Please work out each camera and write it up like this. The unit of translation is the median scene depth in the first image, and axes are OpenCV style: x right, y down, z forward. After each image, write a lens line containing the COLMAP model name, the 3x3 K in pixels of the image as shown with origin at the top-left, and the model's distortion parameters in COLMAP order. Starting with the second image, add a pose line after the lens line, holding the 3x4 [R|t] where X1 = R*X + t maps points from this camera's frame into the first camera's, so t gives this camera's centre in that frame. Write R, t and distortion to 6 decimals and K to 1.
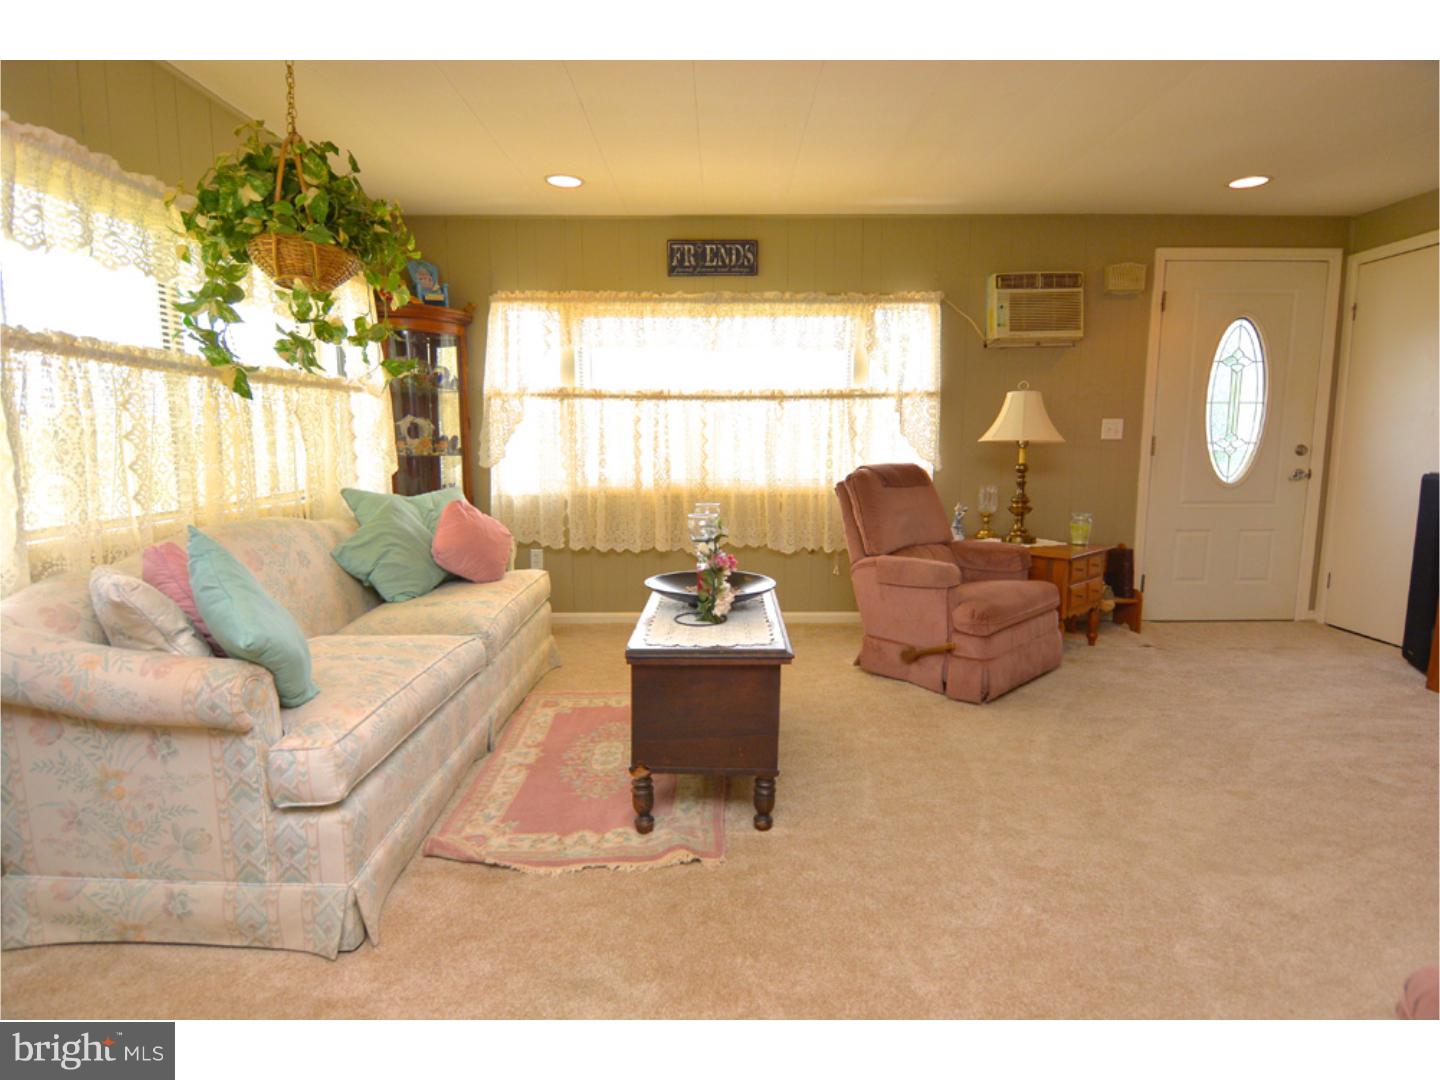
lens RADIAL K [[766.2, 0, 719.6], [0, 766.2, 537.9], [0, 0, 1]] dist [-0.001904, -0.013065]
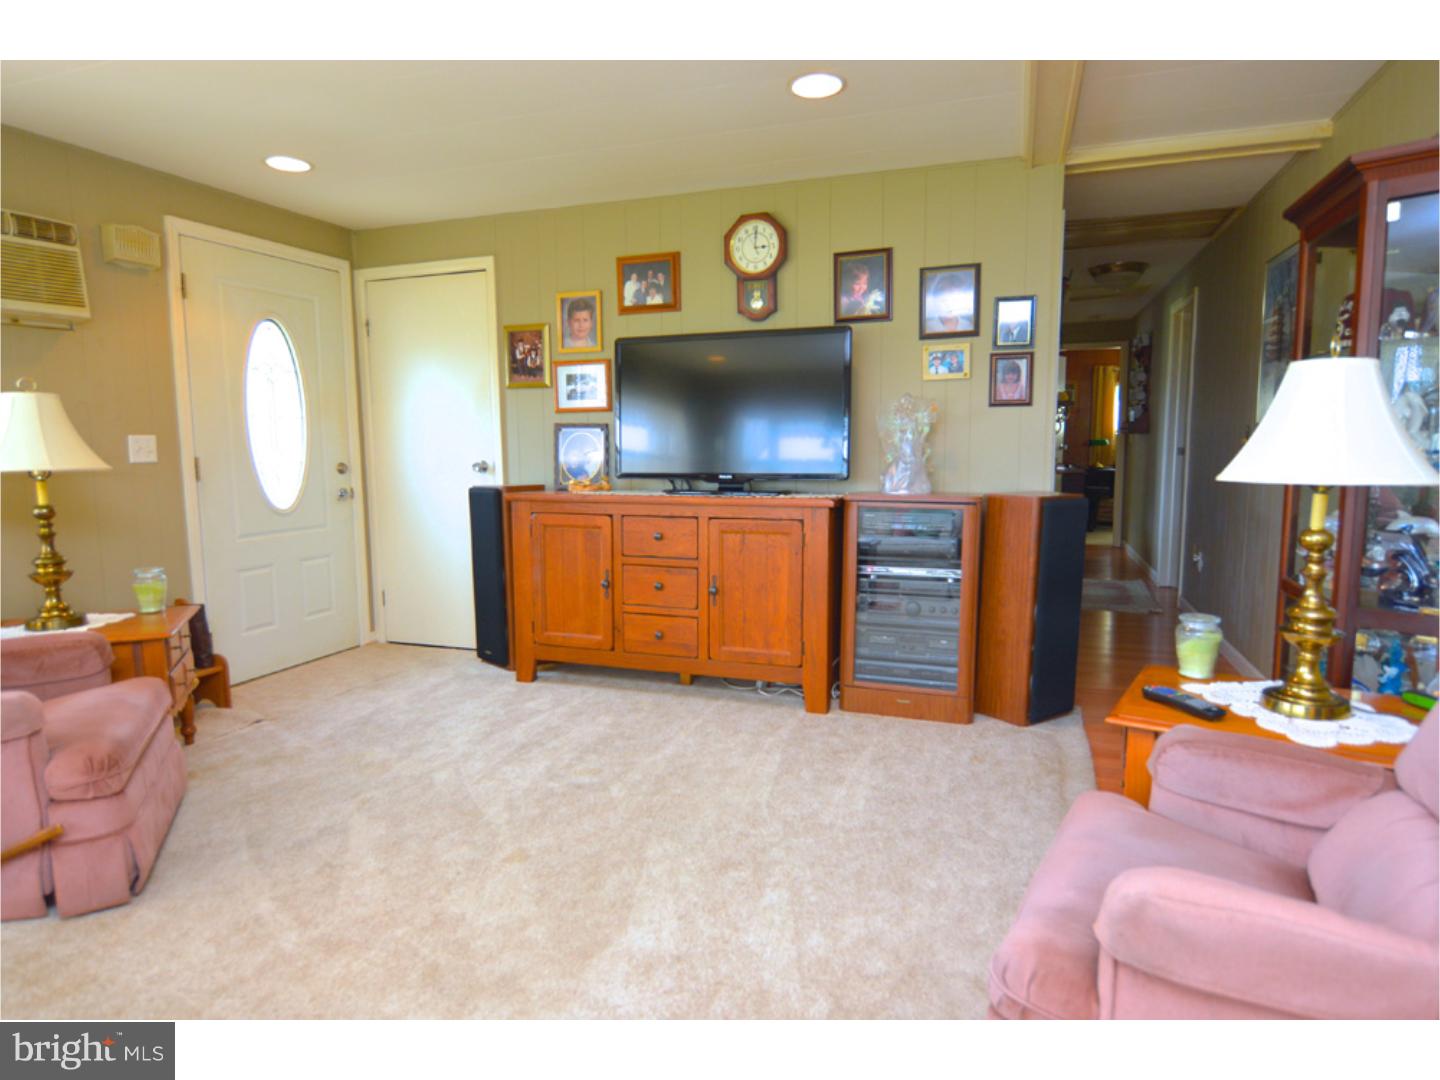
lens RADIAL K [[846.2, 0, 716.6], [0, 846.2, 544.9], [0, 0, 1]] dist [0.005577, -0.007458]
pose [[0.342994, -0.115562, 0.932202, -0.078911], [0.127995, 0.988897, 0.075496, -0.045590], [-0.930576, 0.093423, 0.353978, 0.224322]]
